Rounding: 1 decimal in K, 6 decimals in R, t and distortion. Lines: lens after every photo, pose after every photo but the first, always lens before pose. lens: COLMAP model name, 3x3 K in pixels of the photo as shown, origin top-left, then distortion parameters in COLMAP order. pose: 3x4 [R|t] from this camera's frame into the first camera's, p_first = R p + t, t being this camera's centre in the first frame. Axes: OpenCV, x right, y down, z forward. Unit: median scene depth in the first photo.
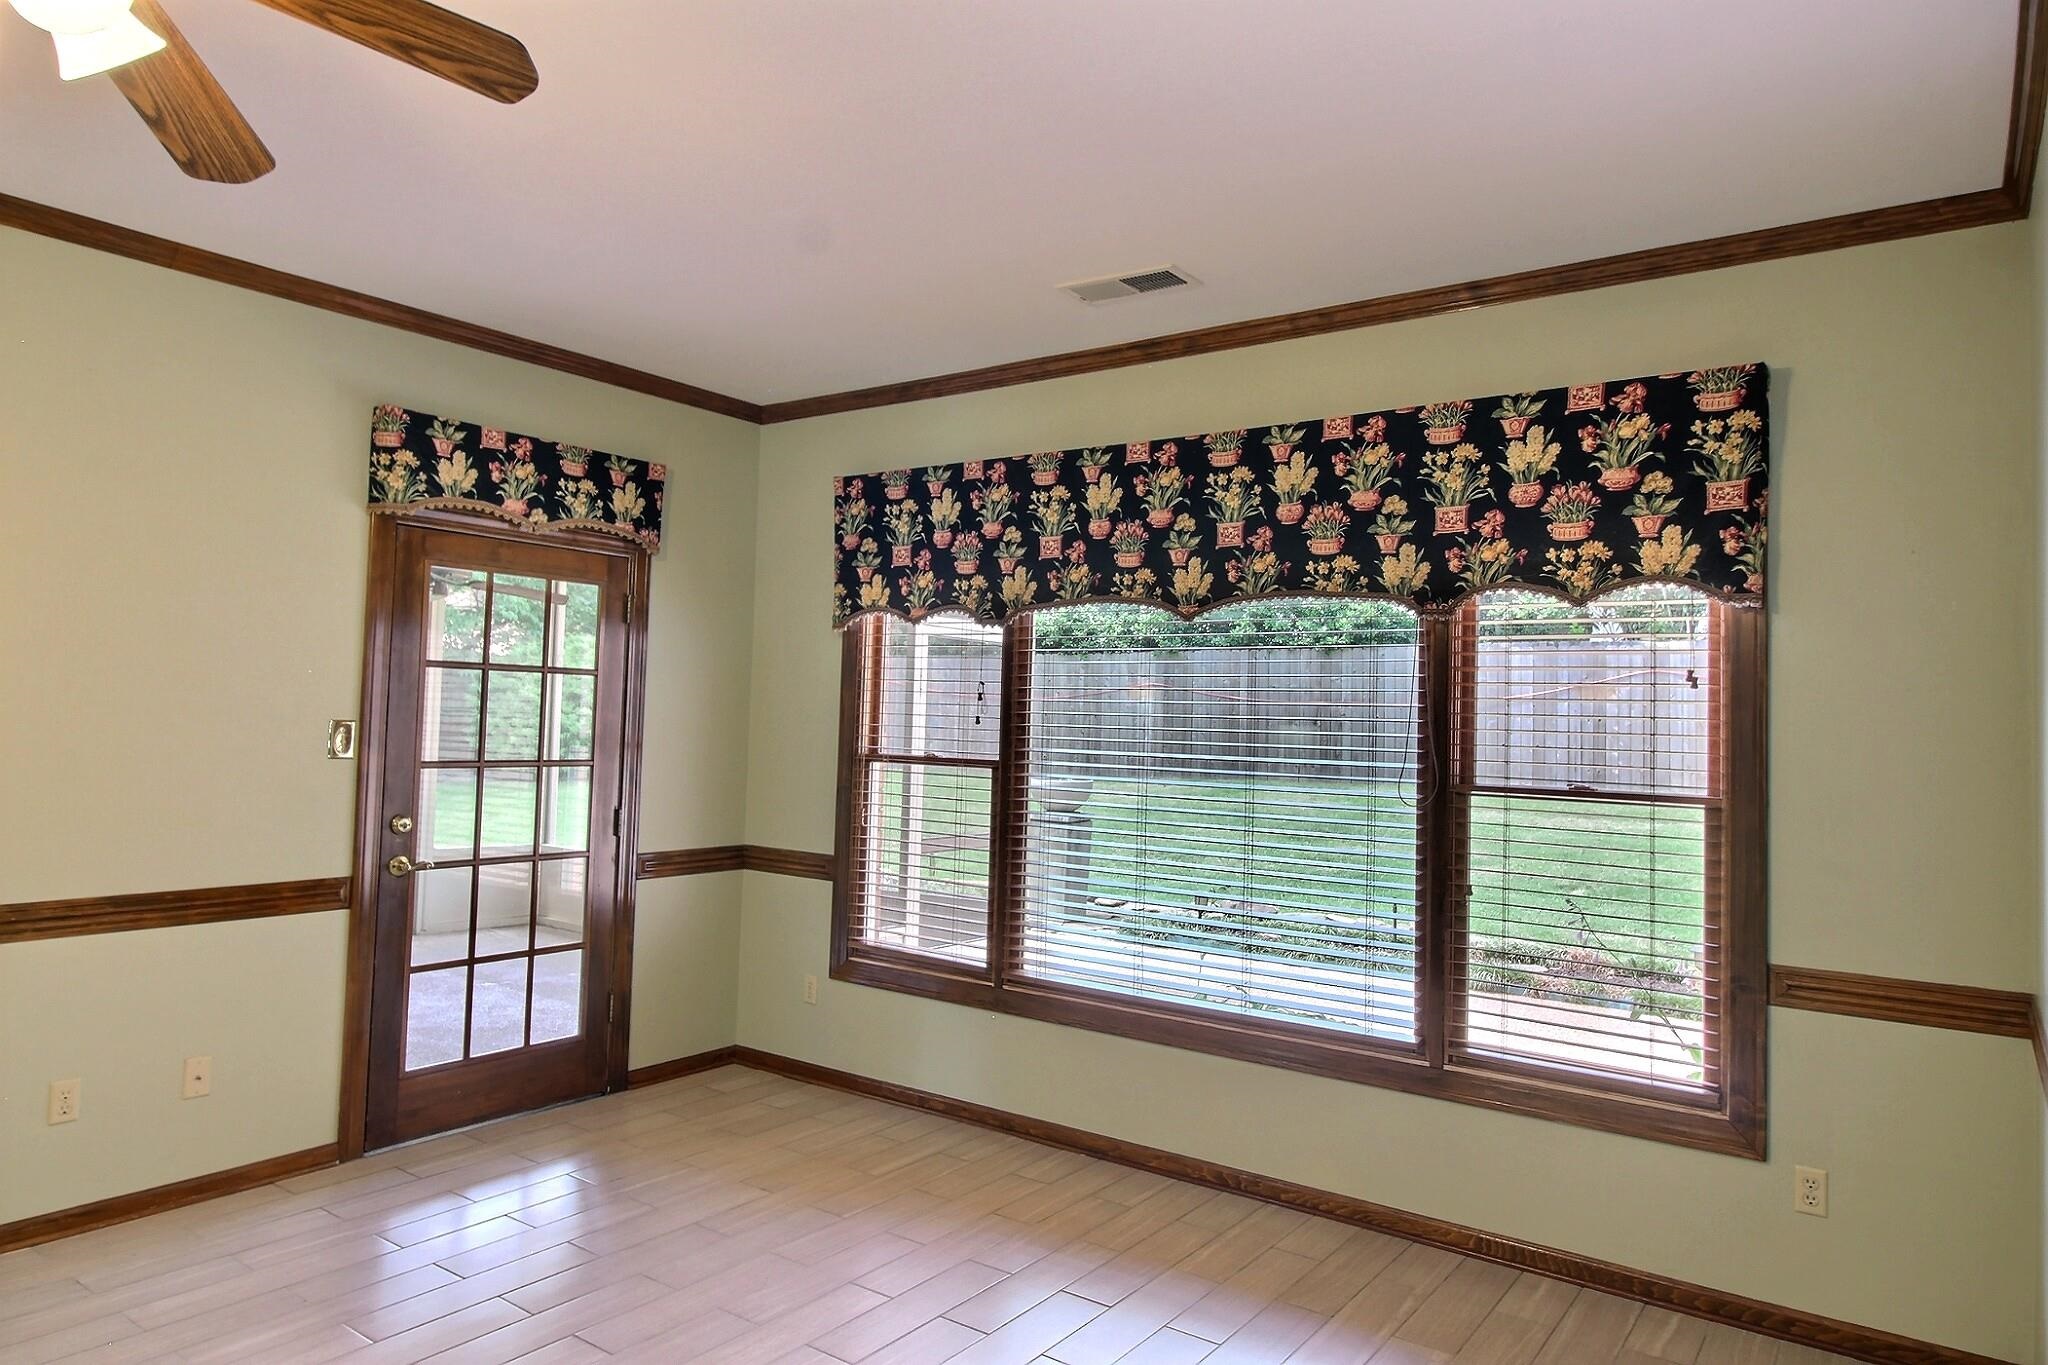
lens RADIAL K [[1278.4, 0, 1015.9], [0, 1278.4, 674.5], [0, 0, 1]] dist [-0.002995, -0.000769]
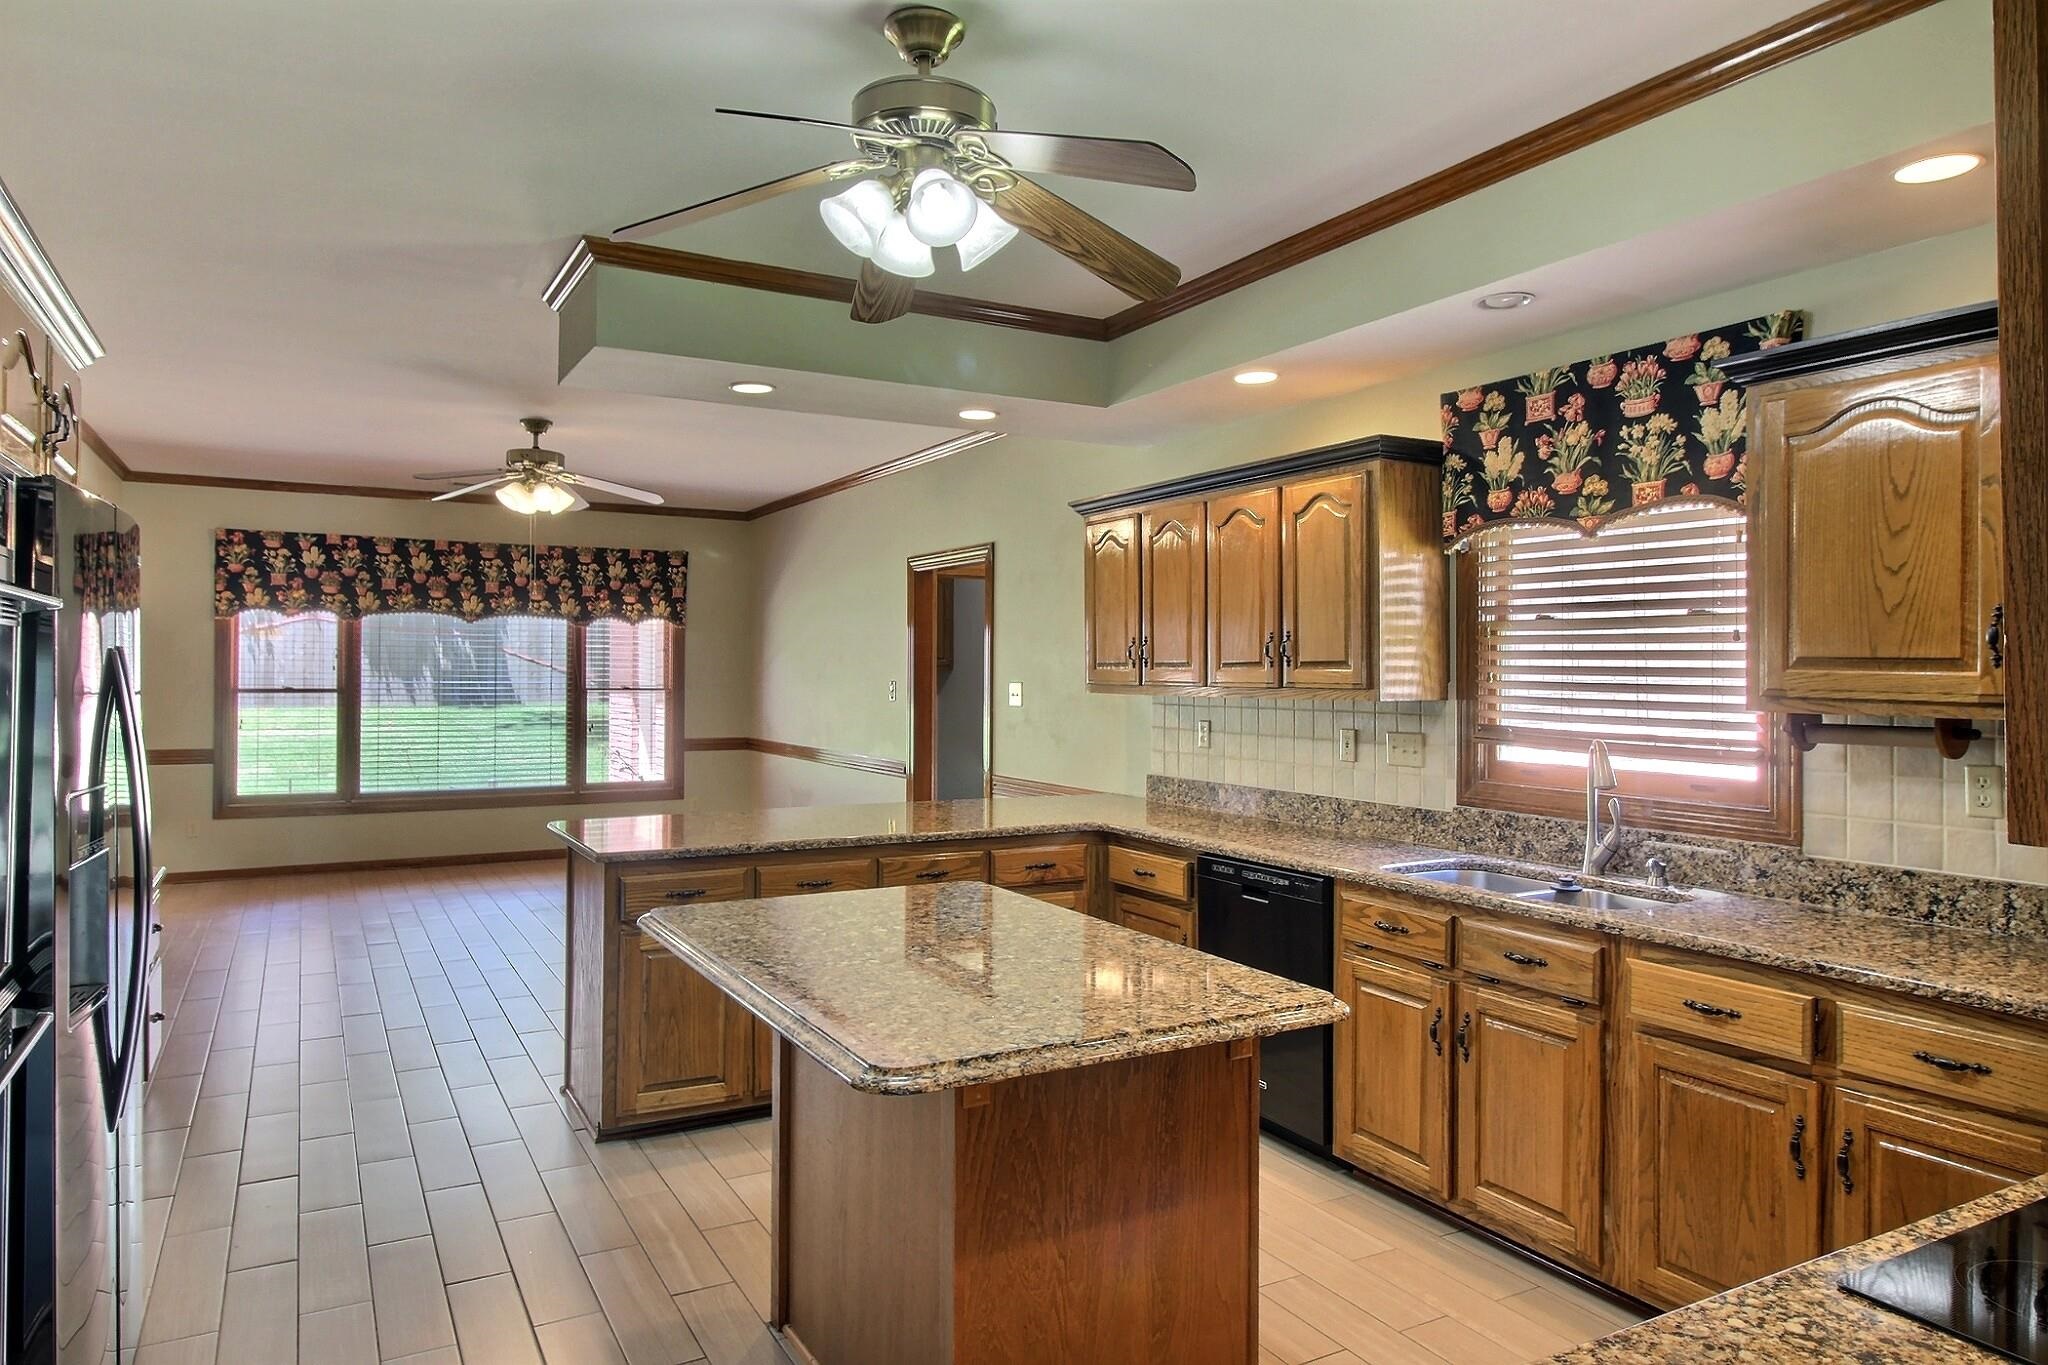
lens RADIAL K [[1278.4, 0, 1018.0], [0, 1278.4, 673.0], [0, 0, 1]] dist [-0.002995, -0.000769]
pose [[0.422836, -0.024323, 0.905880, -1.573905], [-0.024206, 0.998980, 0.038122, -0.065333], [-0.905883, -0.038047, 0.421816, -0.889978]]
